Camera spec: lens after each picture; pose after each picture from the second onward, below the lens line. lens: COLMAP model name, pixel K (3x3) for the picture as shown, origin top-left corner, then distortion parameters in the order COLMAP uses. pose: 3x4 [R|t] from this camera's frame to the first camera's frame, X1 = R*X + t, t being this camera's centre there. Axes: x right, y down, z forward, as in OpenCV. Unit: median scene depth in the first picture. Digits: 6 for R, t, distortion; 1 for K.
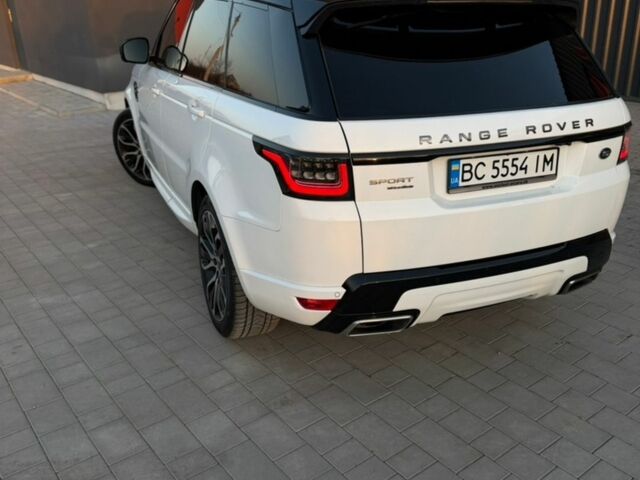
lens RADIAL K [[598.3, 0, 320.0], [0, 598.3, 240.0], [0, 0, 1]] dist [0.169324, -0.372084]
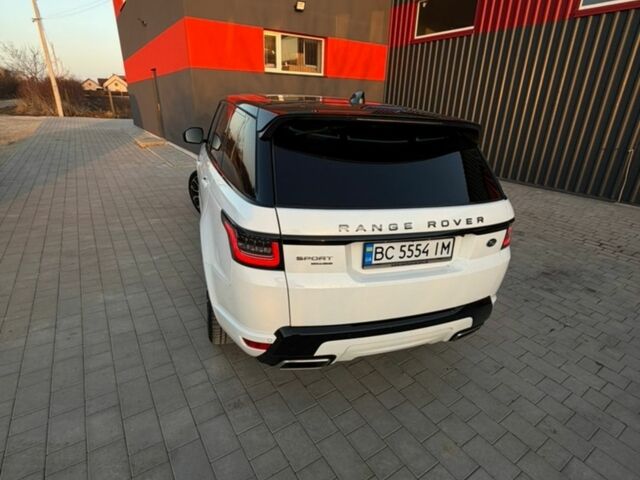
lens RADIAL K [[340.6, 0, 320.0], [0, 340.6, 240.0], [0, 0, 1]] dist [0.003852, -0.000525]
pose [[0.995381, 0.082710, -0.048735, 0.147583], [-0.083047, 0.996533, -0.004926, -0.122068], [0.048158, 0.008950, 0.998800, 0.272084]]
